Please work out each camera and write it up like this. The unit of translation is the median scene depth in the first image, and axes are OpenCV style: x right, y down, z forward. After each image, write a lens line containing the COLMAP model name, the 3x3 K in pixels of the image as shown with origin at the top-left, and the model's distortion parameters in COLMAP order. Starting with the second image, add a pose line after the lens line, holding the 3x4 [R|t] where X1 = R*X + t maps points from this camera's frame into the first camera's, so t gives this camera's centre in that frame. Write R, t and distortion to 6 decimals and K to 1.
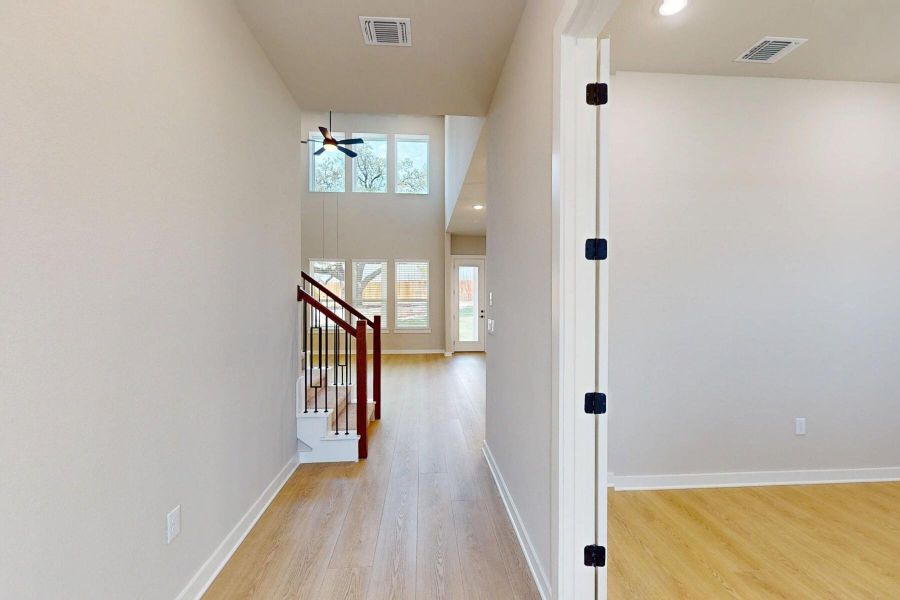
lens RADIAL K [[396.1, 0, 449.6], [0, 396.1, 301.2], [0, 0, 1]] dist [0.003016, 0.000365]
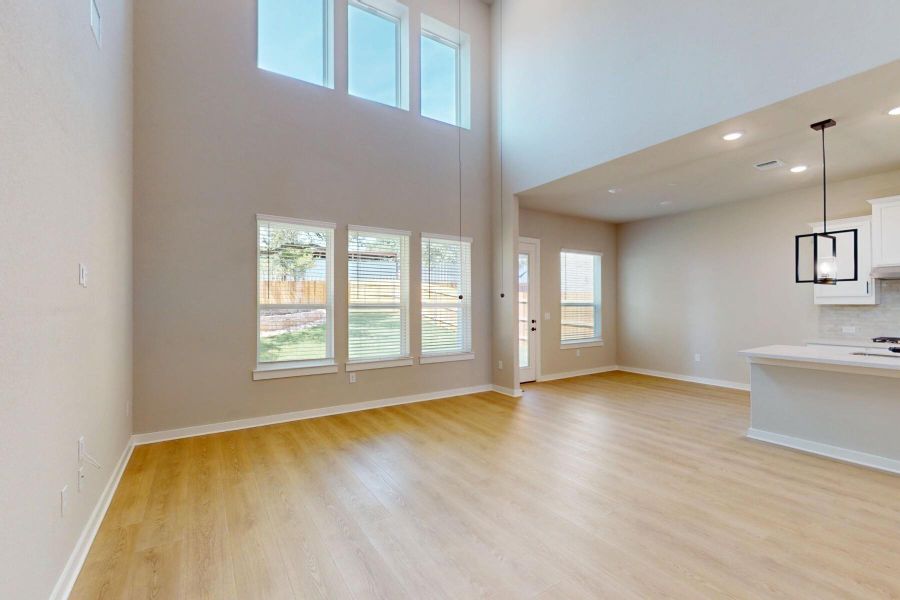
lens RADIAL K [[396.1, 0, 449.6], [0, 396.1, 301.2], [0, 0, 1]] dist [0.003016, 0.000365]
pose [[0.874019, 0.000210, 0.485892, -0.375171], [0.005658, 0.999928, -0.010611, -0.002153], [-0.485859, 0.012023, 0.873955, 0.489583]]
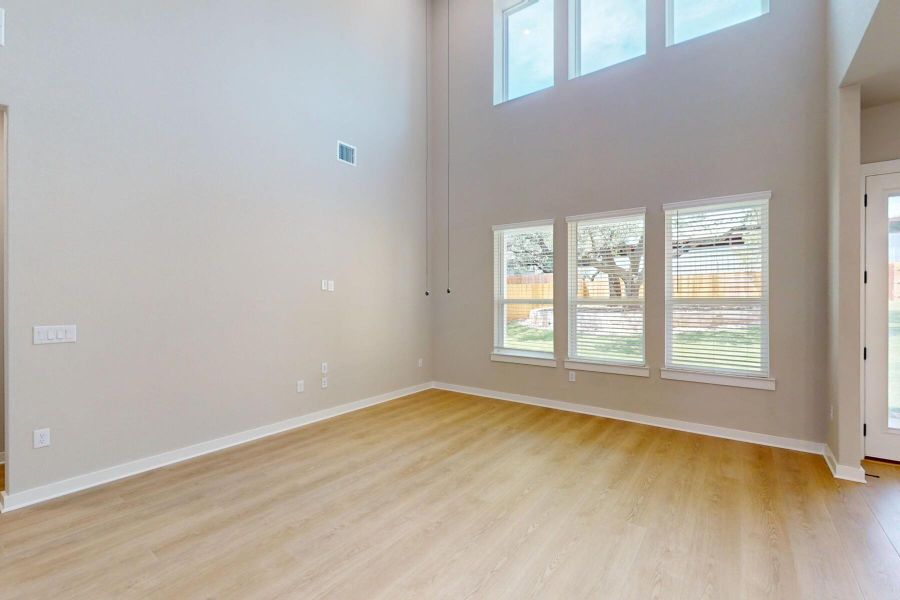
lens RADIAL K [[396.1, 0, 449.6], [0, 396.1, 301.2], [0, 0, 1]] dist [0.003016, 0.000365]
pose [[0.762180, 0.000848, -0.647364, -0.039337], [-0.005597, 0.999970, -0.005281, 0.001531], [0.647341, 0.007648, 0.762163, 0.528930]]
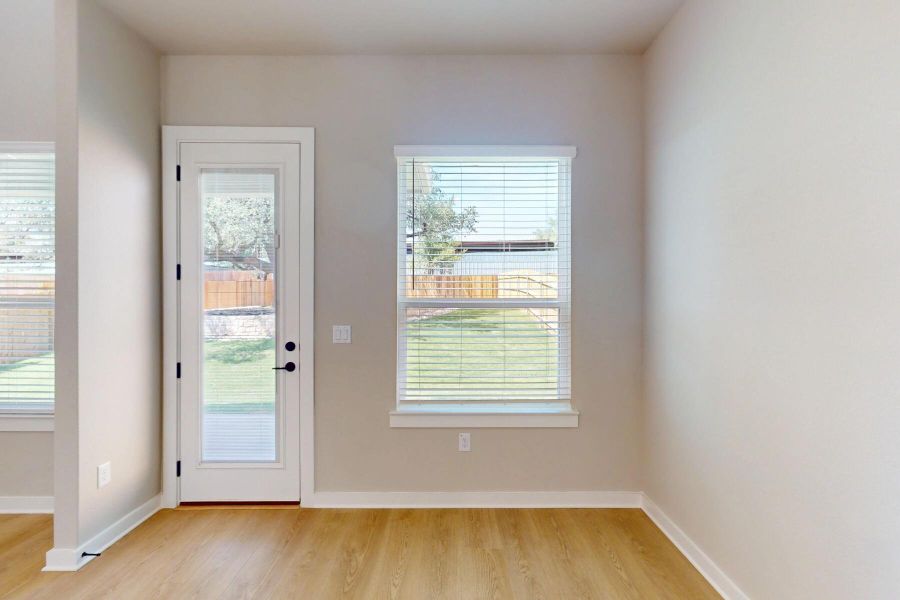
lens RADIAL K [[396.1, 0, 449.6], [0, 396.1, 301.2], [0, 0, 1]] dist [0.003016, 0.000365]
pose [[0.997671, -0.000529, -0.068213, 0.206447], [0.000479, 1.000000, -0.000758, -0.003325], [0.068213, 0.000723, 0.997671, 0.764435]]
